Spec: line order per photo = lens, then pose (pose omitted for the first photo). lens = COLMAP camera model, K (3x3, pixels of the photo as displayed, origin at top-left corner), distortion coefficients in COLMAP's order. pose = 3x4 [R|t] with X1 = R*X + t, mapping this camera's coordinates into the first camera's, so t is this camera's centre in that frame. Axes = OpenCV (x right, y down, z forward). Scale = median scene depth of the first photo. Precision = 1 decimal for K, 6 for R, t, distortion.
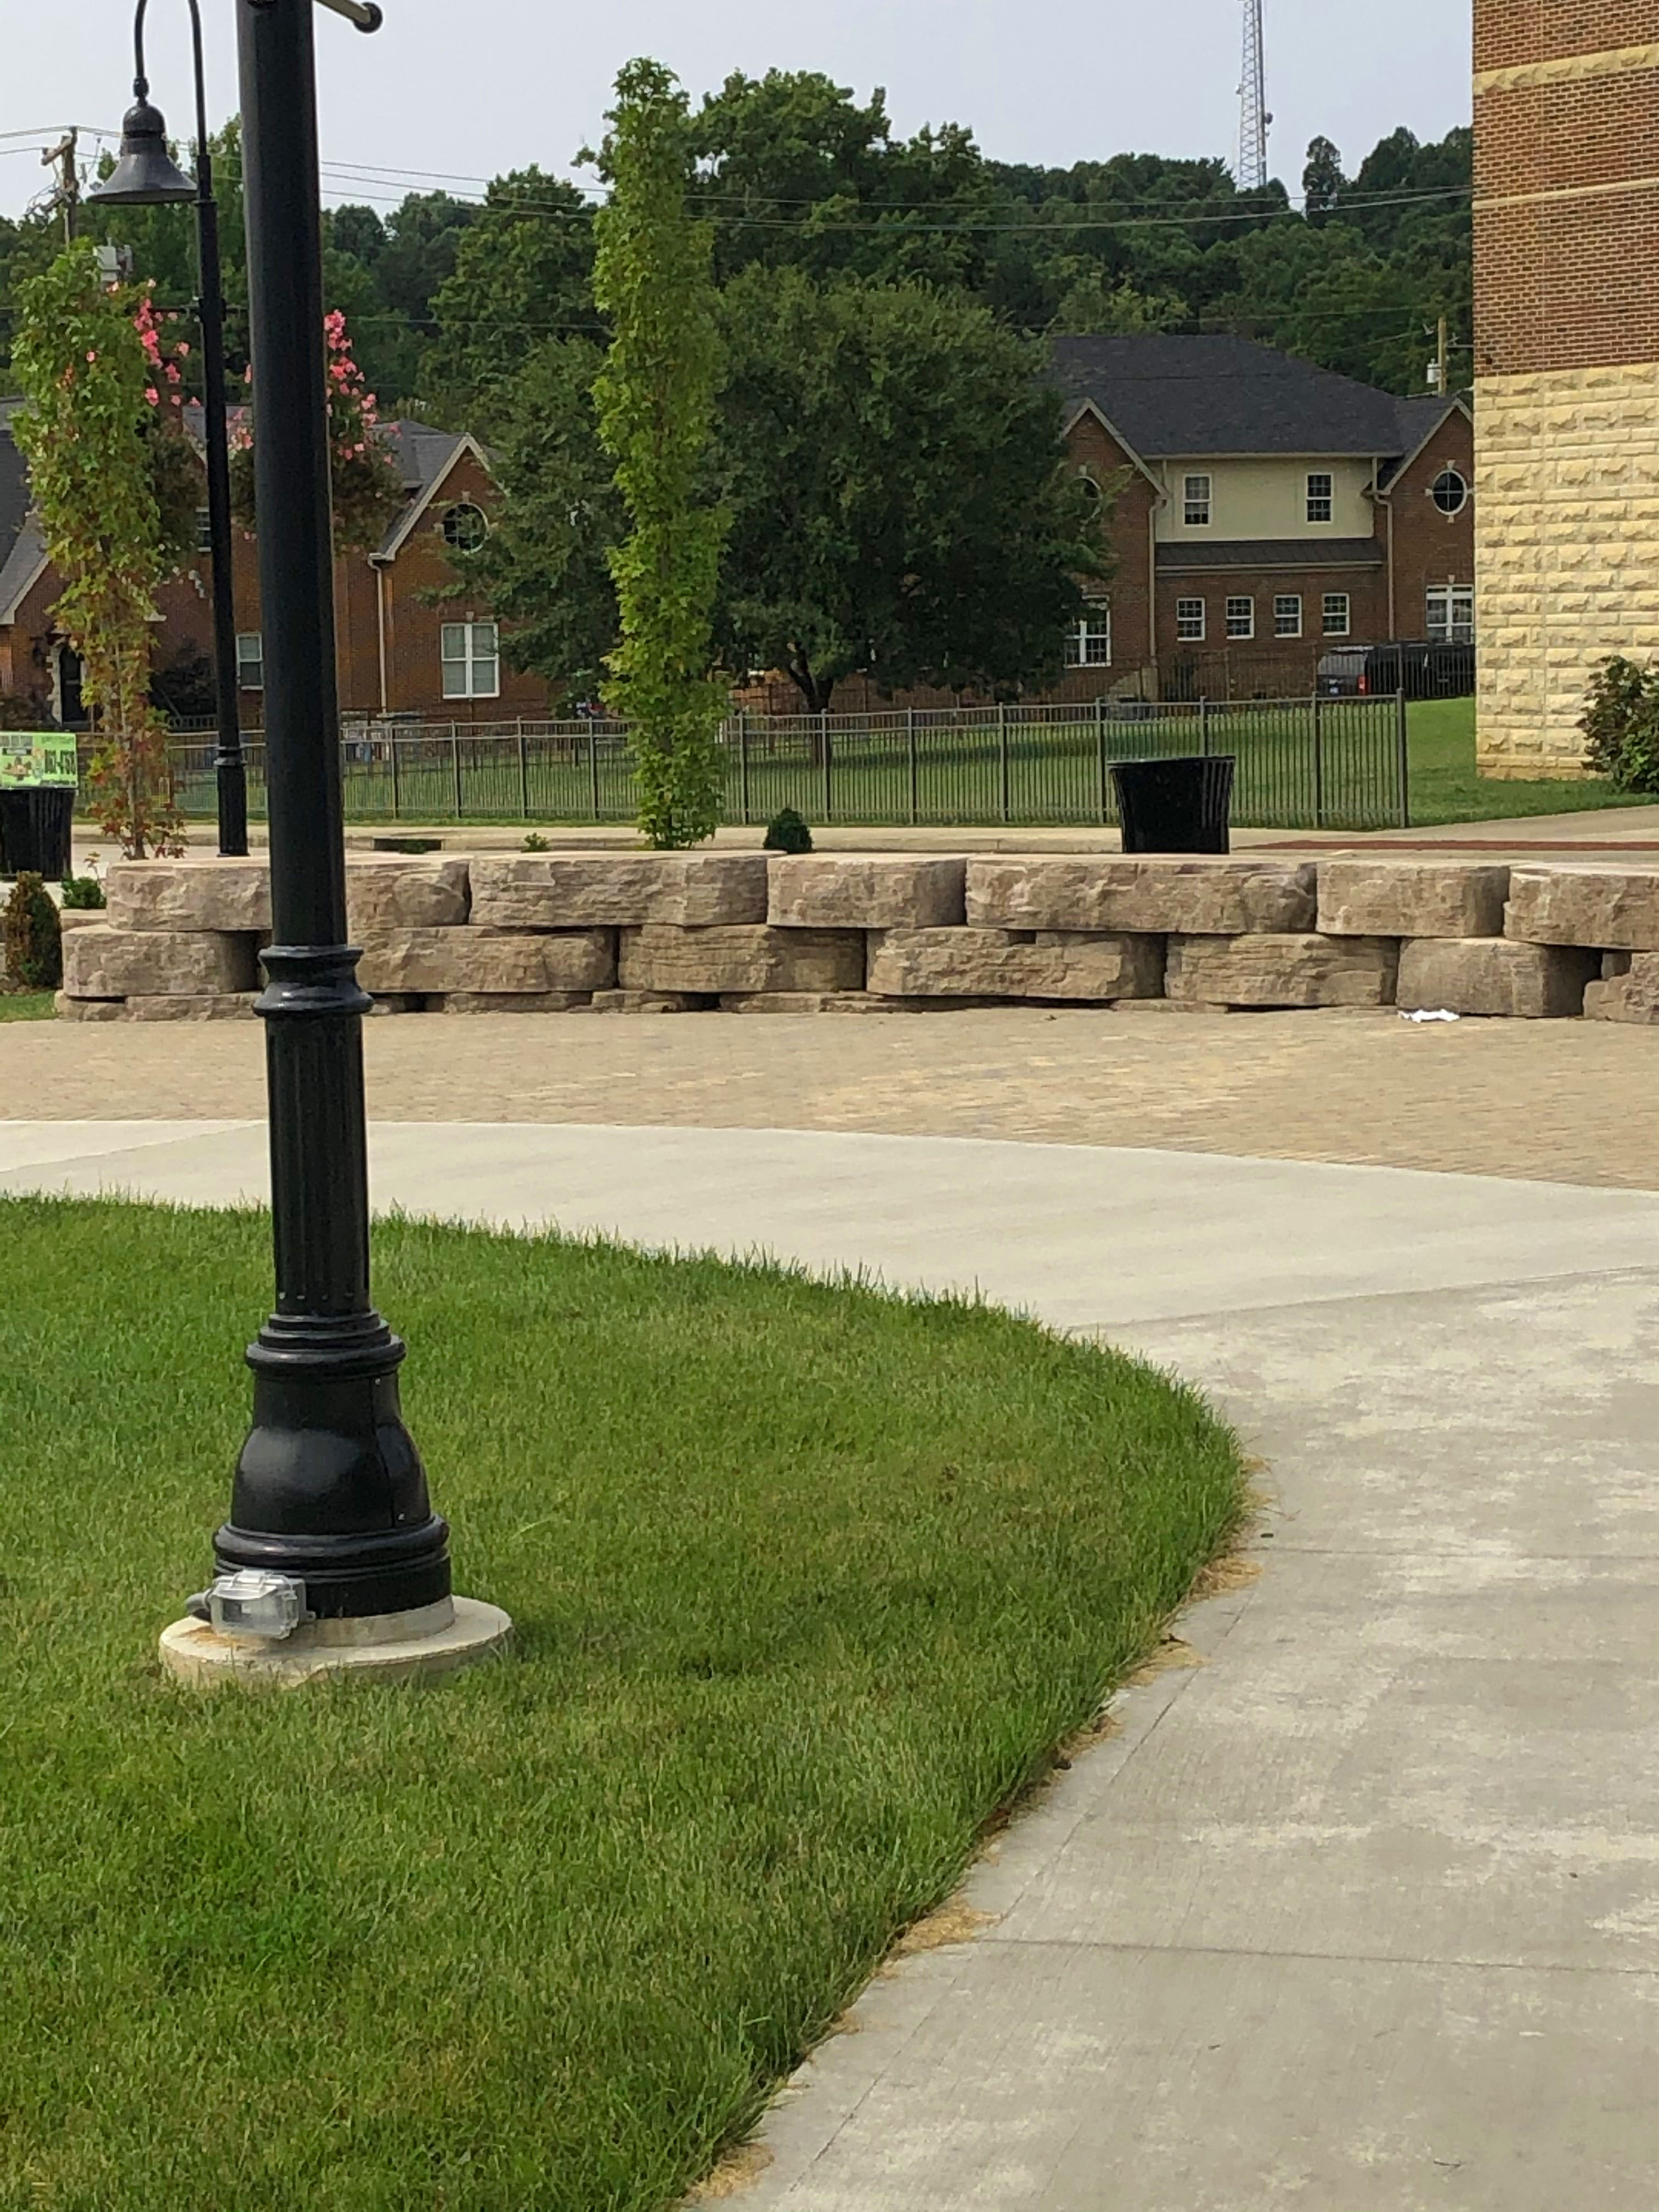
lens RADIAL K [[5100.4, 0, 829.5], [0, 5100.4, 1106.0], [0, 0, 1]] dist [0.056286, 0.129592]
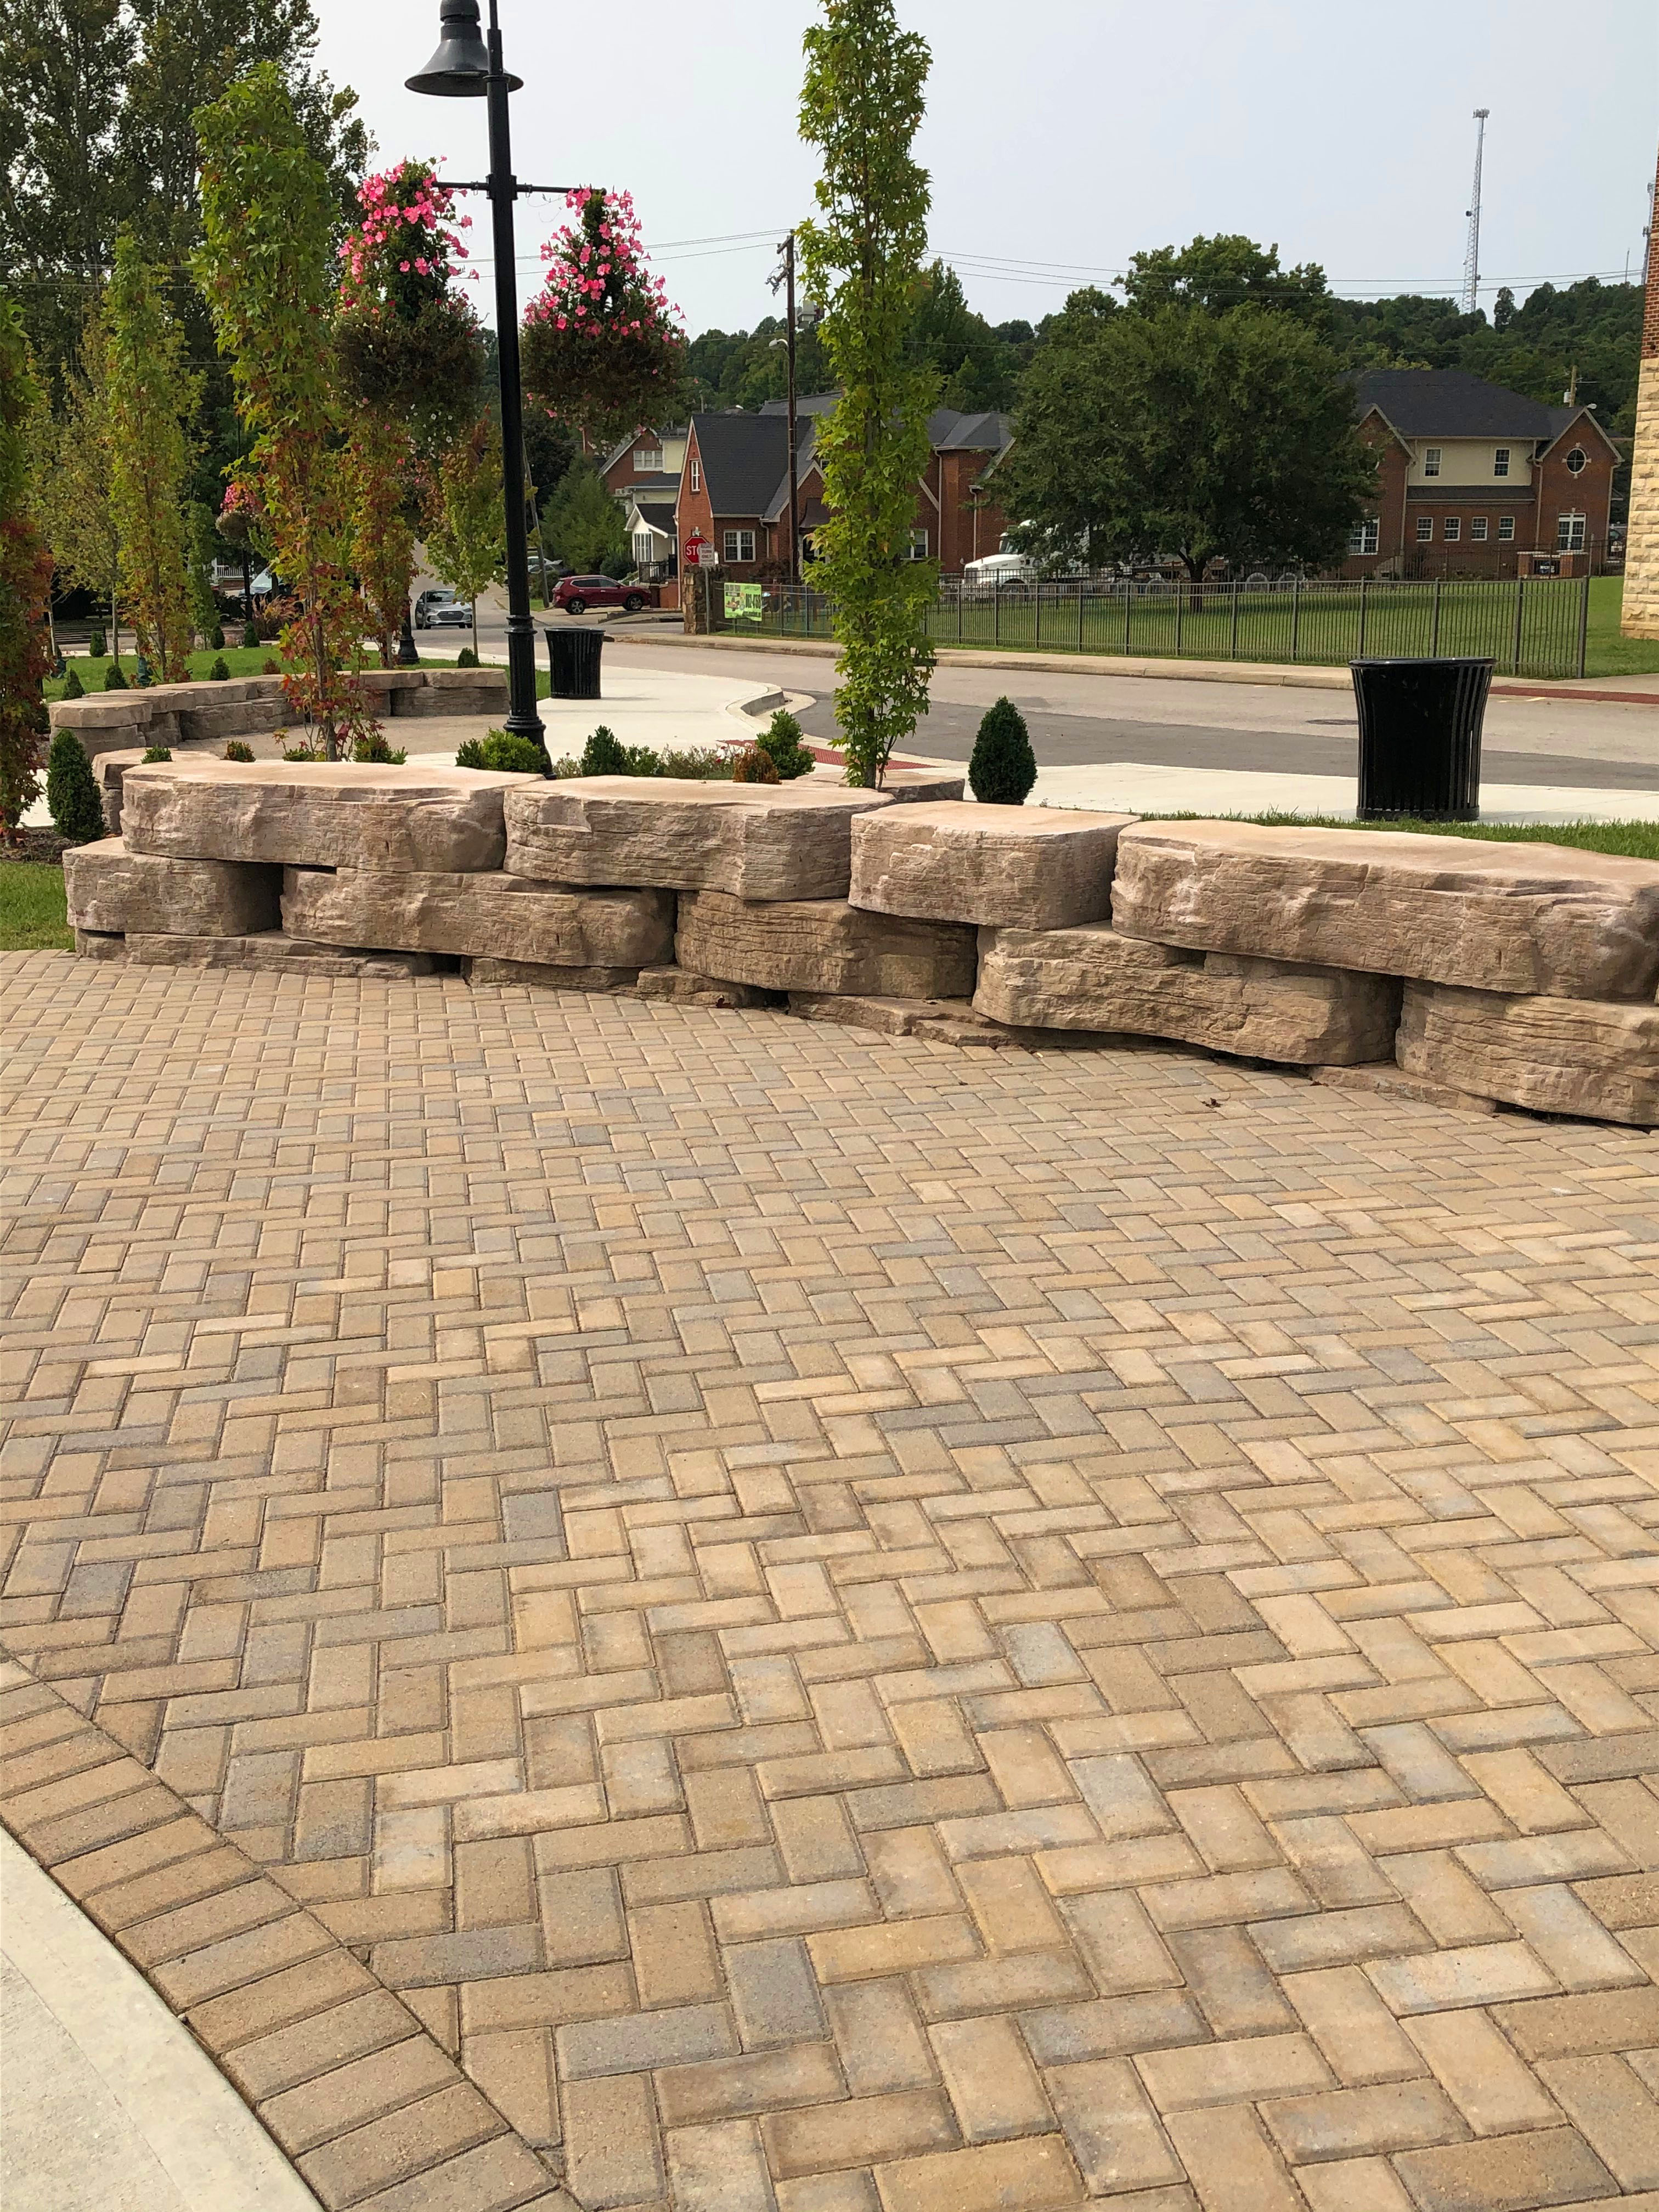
lens RADIAL K [[2379.9, 0, 803.0], [0, 2379.9, 1097.5], [0, 0, 1]] dist [0.148999, -0.564074]
pose [[0.984525, 0.058273, -0.165273, 0.039633], [-0.034805, 0.989327, 0.141495, -0.055631], [0.171755, -0.133553, 0.976045, 0.647294]]
